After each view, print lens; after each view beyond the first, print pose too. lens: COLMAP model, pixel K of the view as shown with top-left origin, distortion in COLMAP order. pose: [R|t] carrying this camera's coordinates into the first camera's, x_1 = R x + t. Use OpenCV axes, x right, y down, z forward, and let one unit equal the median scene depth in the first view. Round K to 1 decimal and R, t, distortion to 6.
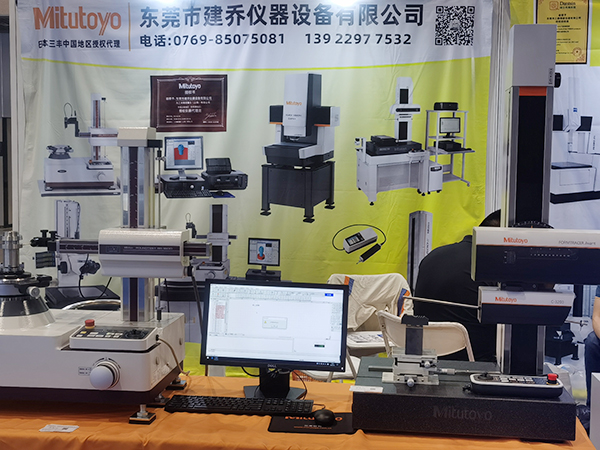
lens RADIAL K [[865.4, 0, 295.0], [0, 865.4, 229.1], [0, 0, 1]] dist [0.023686, 0.000000]
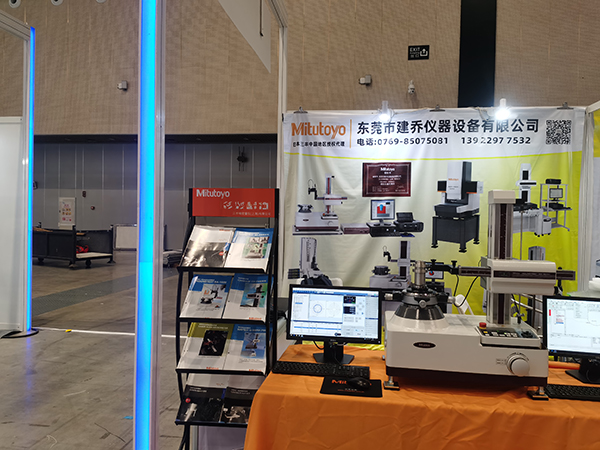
lens RADIAL K [[475.8, 0, 304.2], [0, 475.8, 223.9], [0, 0, 1]] dist [0.063912, -0.046066]
pose [[0.999576, 0.006329, -0.028422, -0.258657], [-0.008038, 0.998139, -0.060441, -0.004674], [0.027987, 0.060644, 0.997767, 0.094768]]
